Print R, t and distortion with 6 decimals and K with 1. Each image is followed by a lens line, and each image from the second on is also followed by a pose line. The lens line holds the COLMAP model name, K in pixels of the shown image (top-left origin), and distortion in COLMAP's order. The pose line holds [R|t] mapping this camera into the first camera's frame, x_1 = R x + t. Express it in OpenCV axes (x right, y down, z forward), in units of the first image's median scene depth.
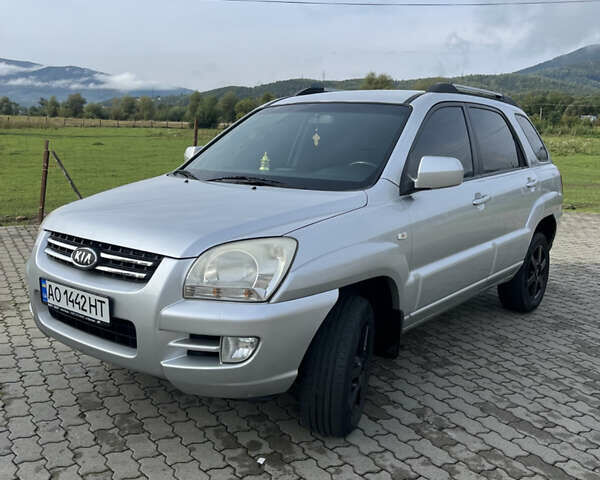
lens RADIAL K [[614.1, 0, 296.9], [0, 614.1, 241.7], [0, 0, 1]] dist [0.040476, 0.000000]
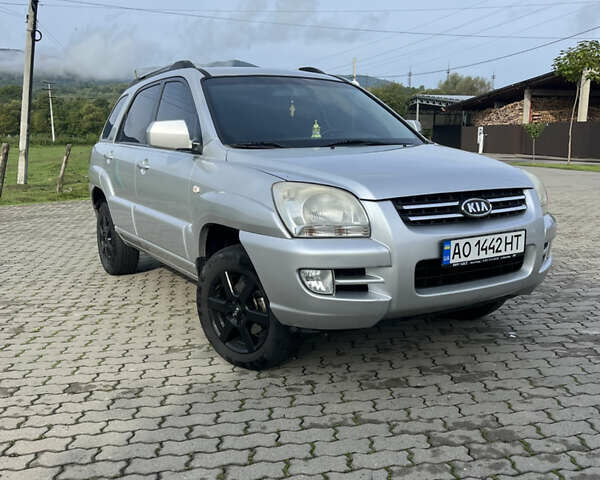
lens RADIAL K [[614.1, 0, 302.0], [0, 614.1, 241.4], [0, 0, 1]] dist [0.040476, 0.000000]
pose [[0.350931, -0.180170, 0.918905, -1.195541], [0.189906, 0.974616, 0.118568, -0.083022], [-0.916942, 0.132897, 0.376238, 0.740181]]
